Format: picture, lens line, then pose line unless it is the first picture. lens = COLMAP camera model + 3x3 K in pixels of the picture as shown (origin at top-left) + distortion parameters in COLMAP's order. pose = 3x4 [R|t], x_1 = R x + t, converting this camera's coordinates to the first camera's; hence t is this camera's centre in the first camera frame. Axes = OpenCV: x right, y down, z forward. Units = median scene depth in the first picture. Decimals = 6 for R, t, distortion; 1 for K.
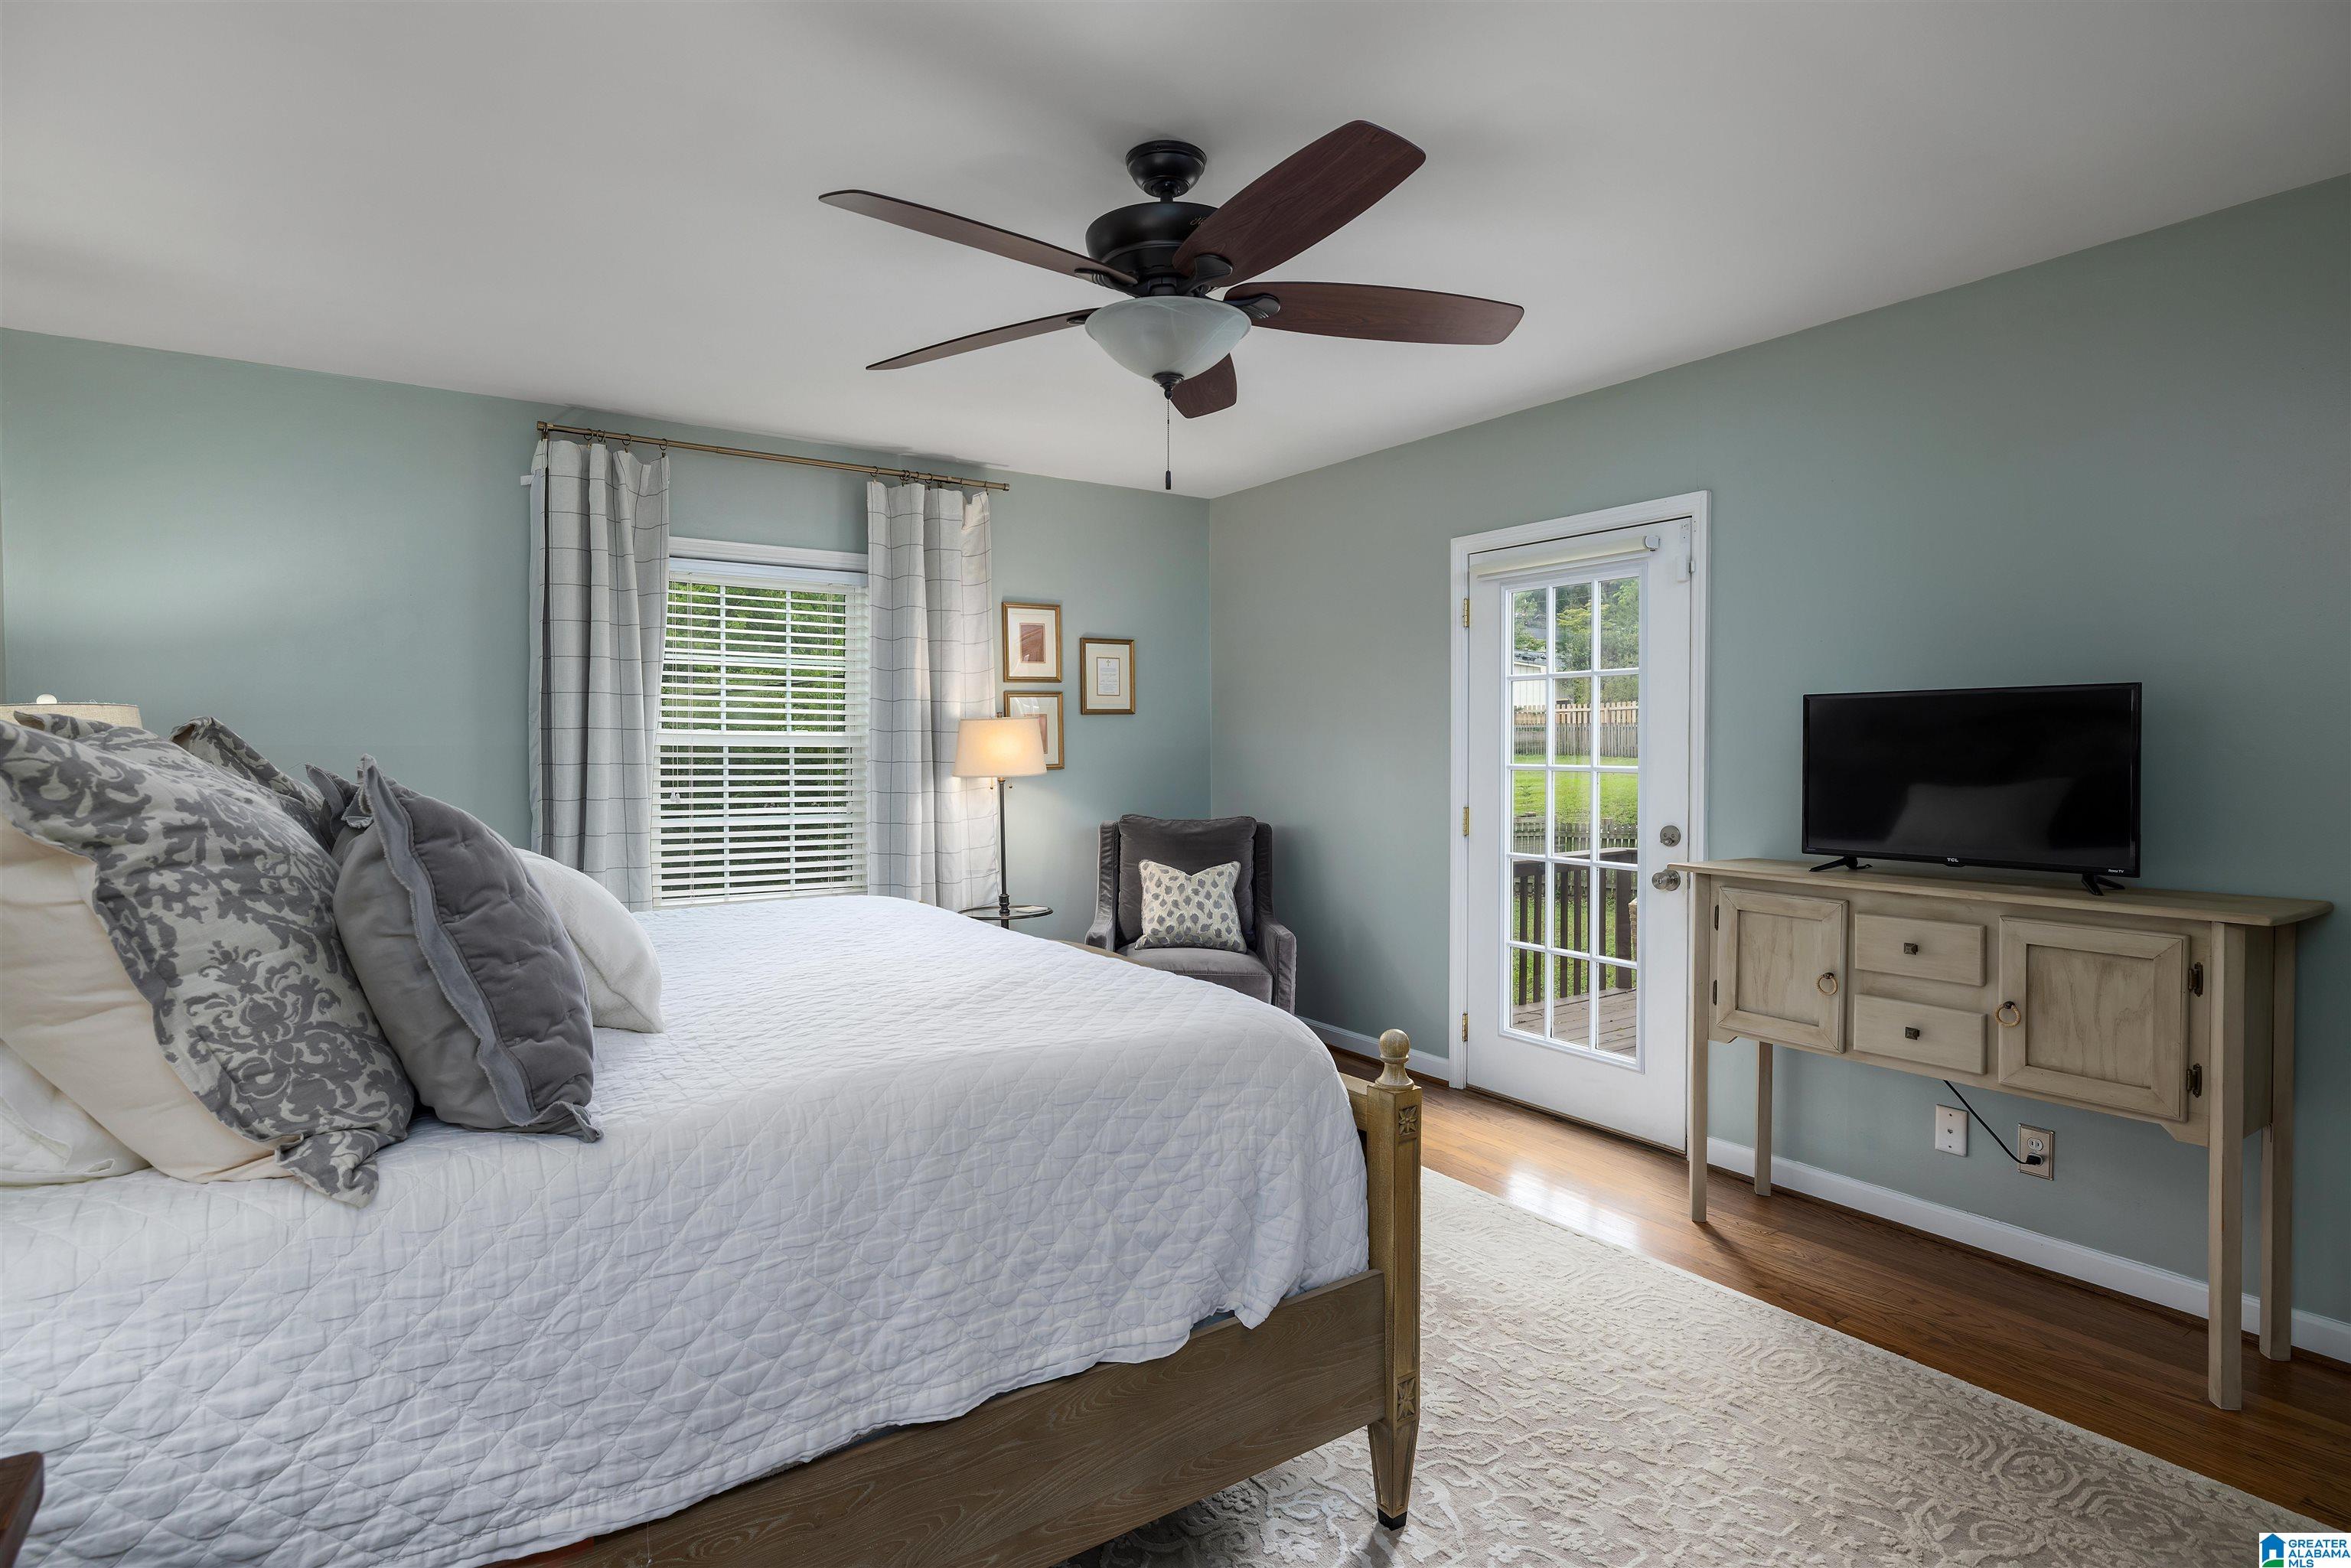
lens RADIAL K [[1176.5, 0, 1182.4], [0, 1176.5, 774.0], [0, 0, 1]] dist [-0.002518, -0.000367]
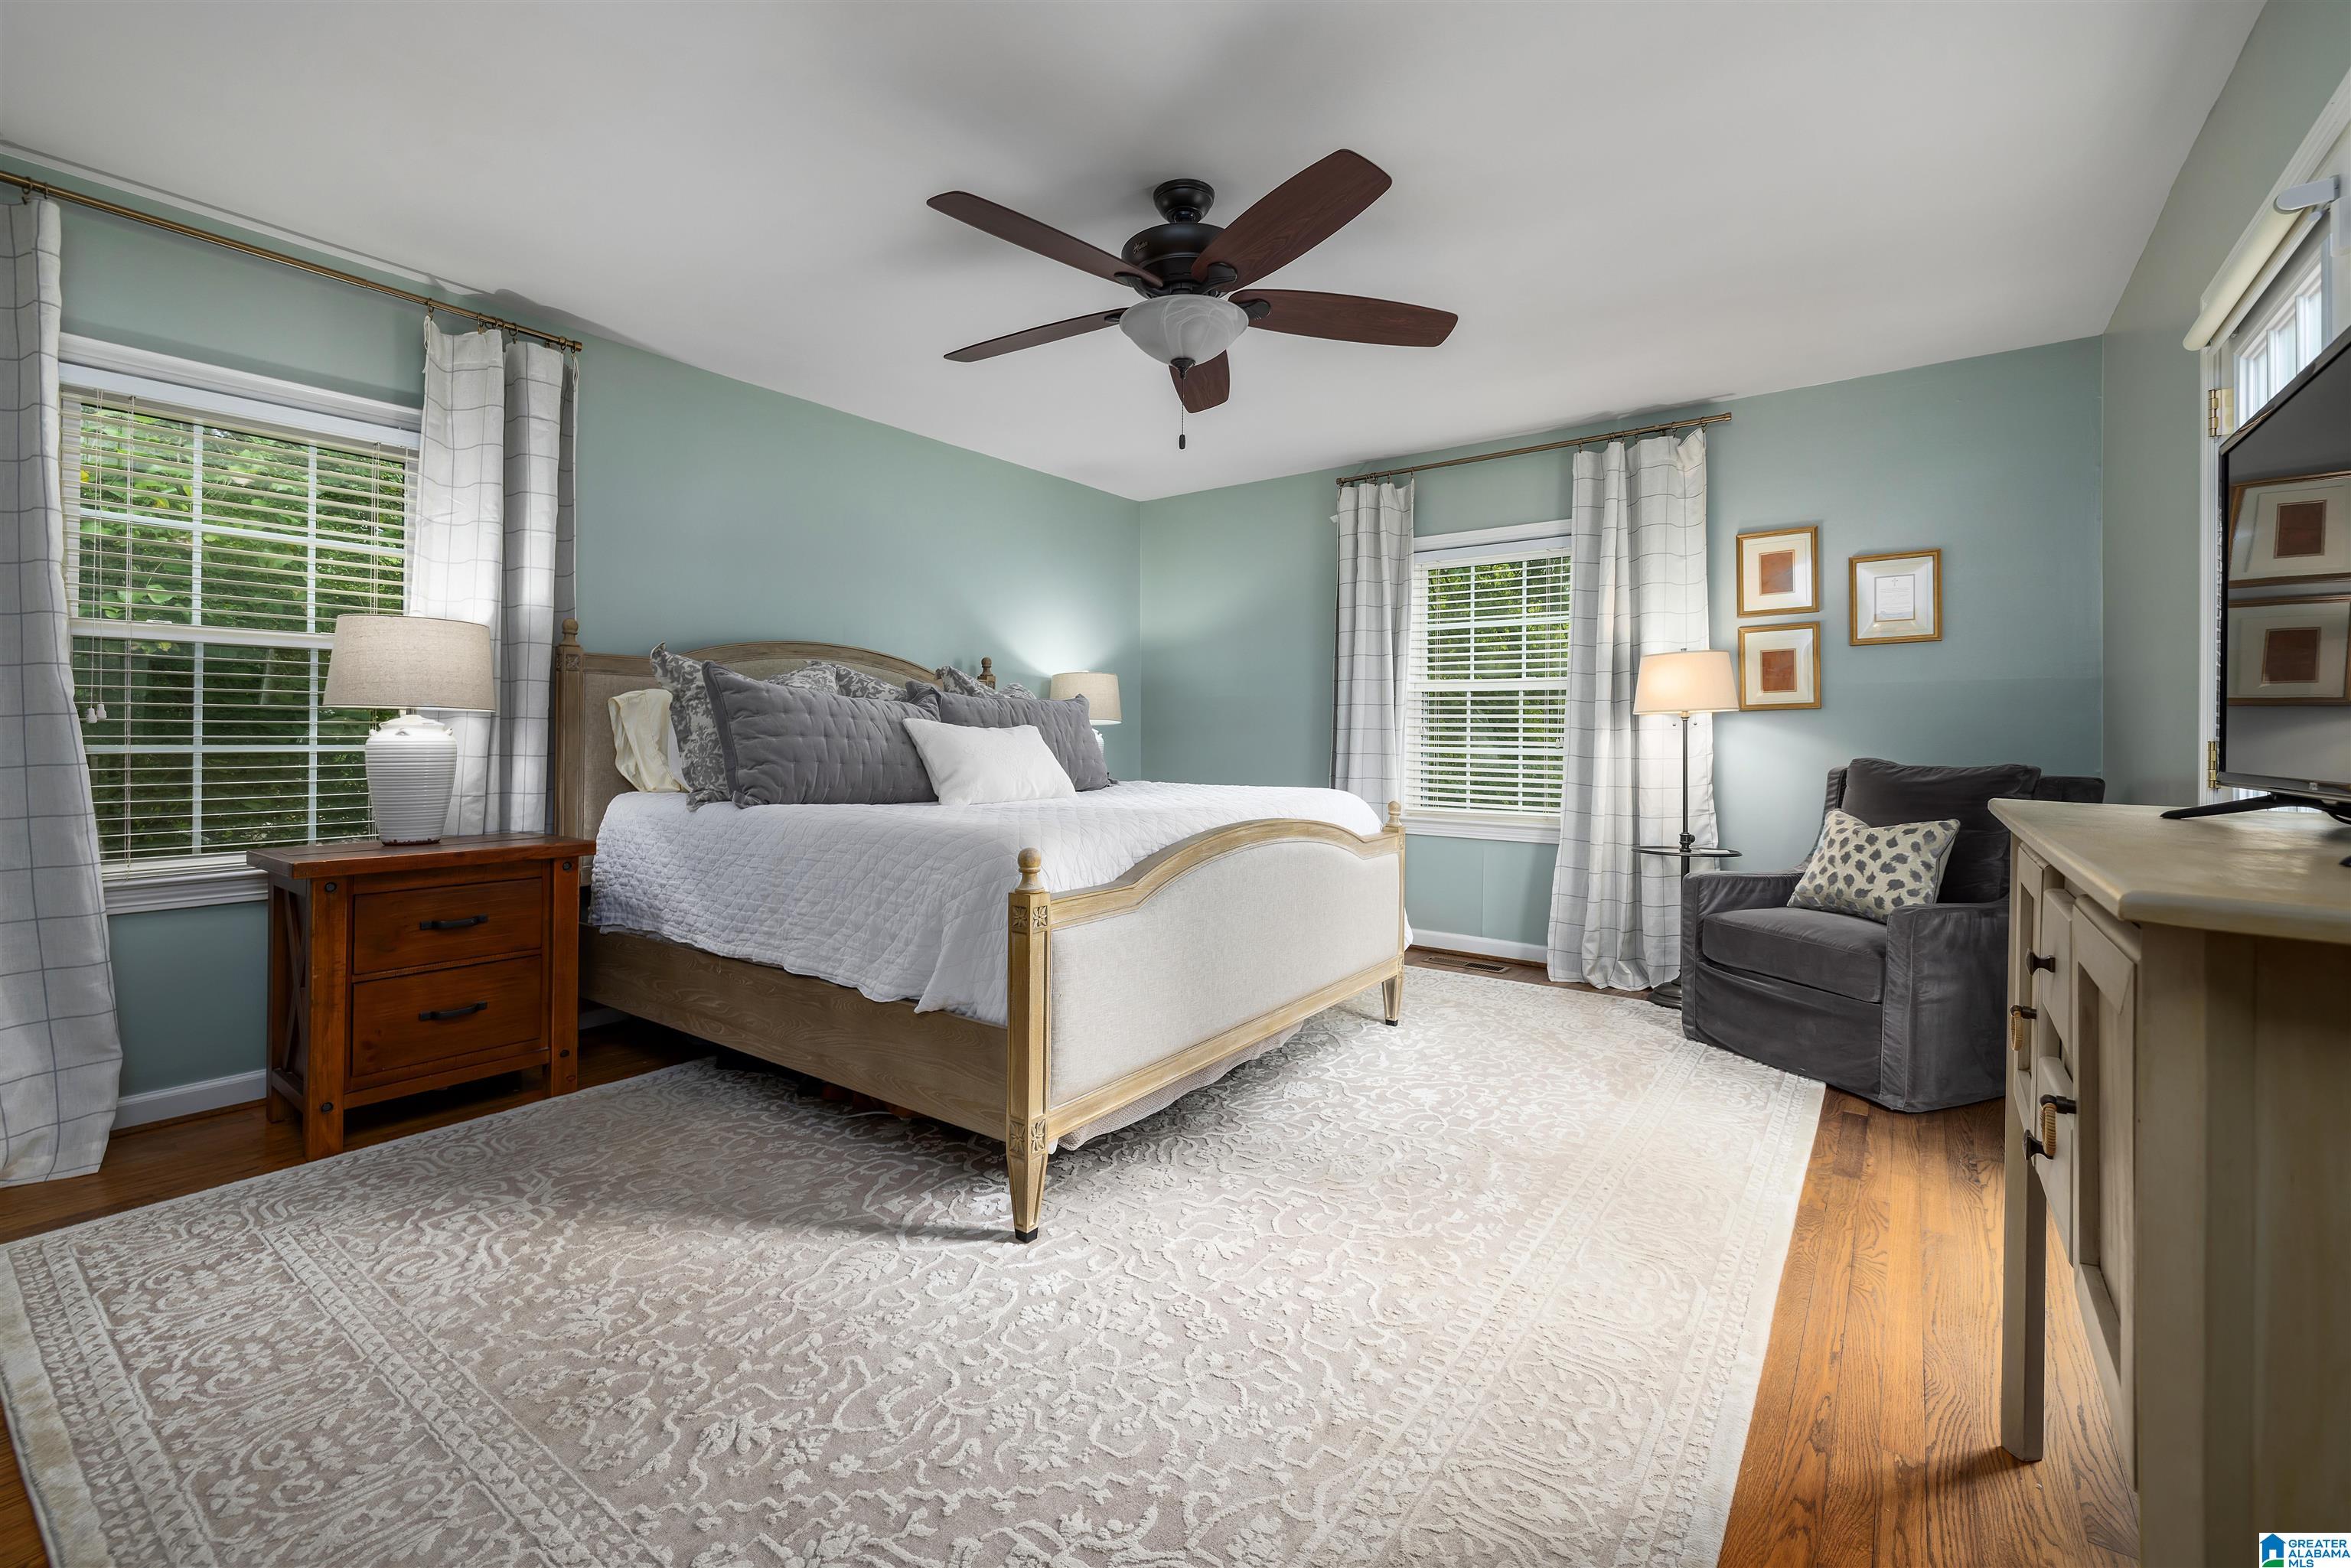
lens RADIAL K [[1017.2, 0, 1171.5], [0, 1017.2, 734.5], [0, 0, 1]] dist [0.000501, 0.000100]
pose [[0.327215, -0.001745, -0.944948, 0.526152], [-0.026584, 0.999585, -0.011051, 0.042025], [0.944576, 0.028737, 0.327033, 0.321393]]
